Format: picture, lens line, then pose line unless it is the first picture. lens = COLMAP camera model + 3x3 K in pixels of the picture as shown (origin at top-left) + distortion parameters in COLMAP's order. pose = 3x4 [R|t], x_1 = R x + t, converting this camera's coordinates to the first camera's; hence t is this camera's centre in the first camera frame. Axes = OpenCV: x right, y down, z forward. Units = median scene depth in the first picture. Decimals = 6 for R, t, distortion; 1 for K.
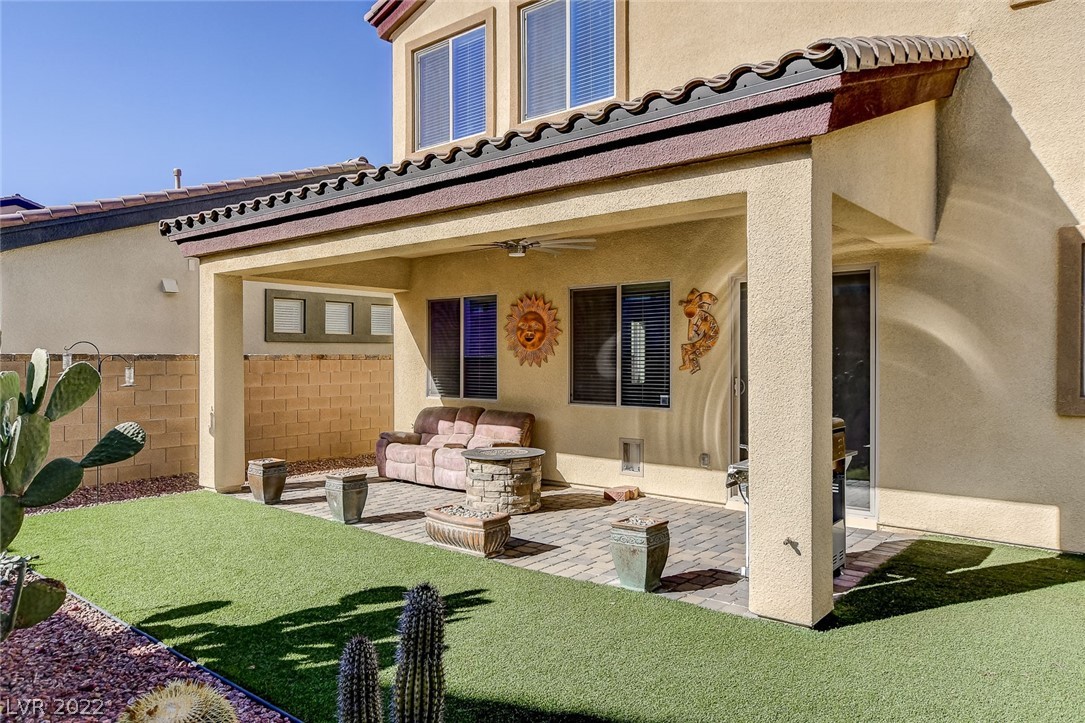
lens RADIAL K [[742.4, 0, 540.9], [0, 742.4, 361.2], [0, 0, 1]] dist [0.002591, 0.000252]
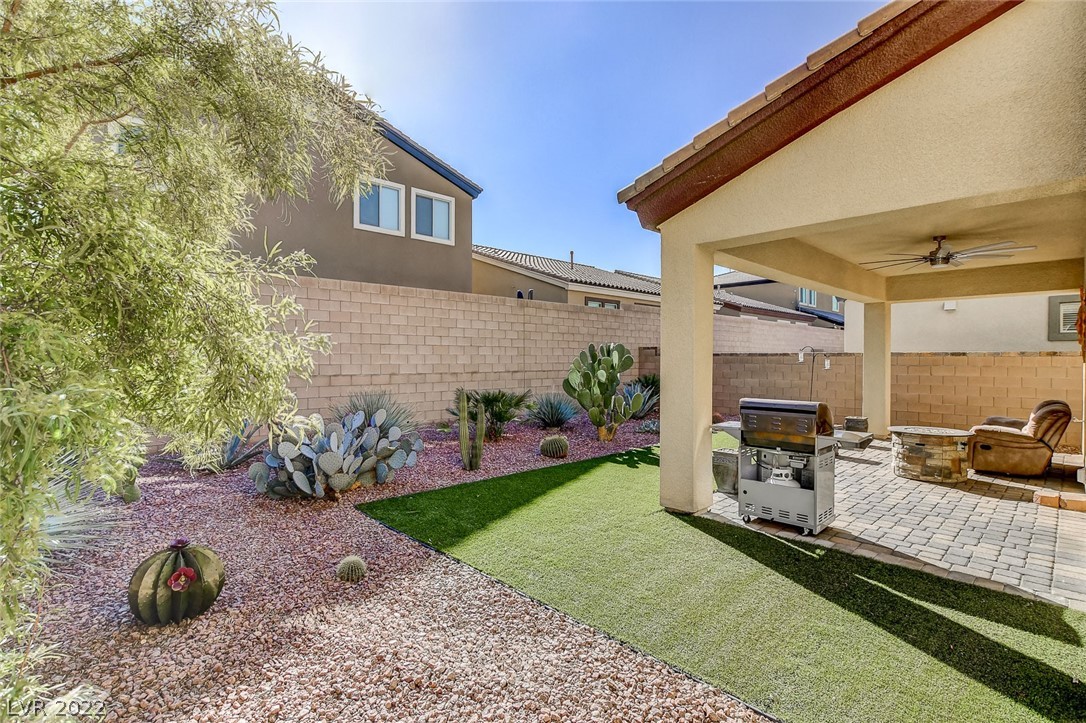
lens RADIAL K [[518.6, 0, 540.5], [0, 518.6, 359.3], [0, 0, 1]] dist [-0.015723, 0.003672]
pose [[-0.110712, 0.006742, -0.993830, 0.897012], [-0.007153, 0.999946, 0.007581, 0.004111], [0.993827, 0.007948, -0.110658, 0.479712]]
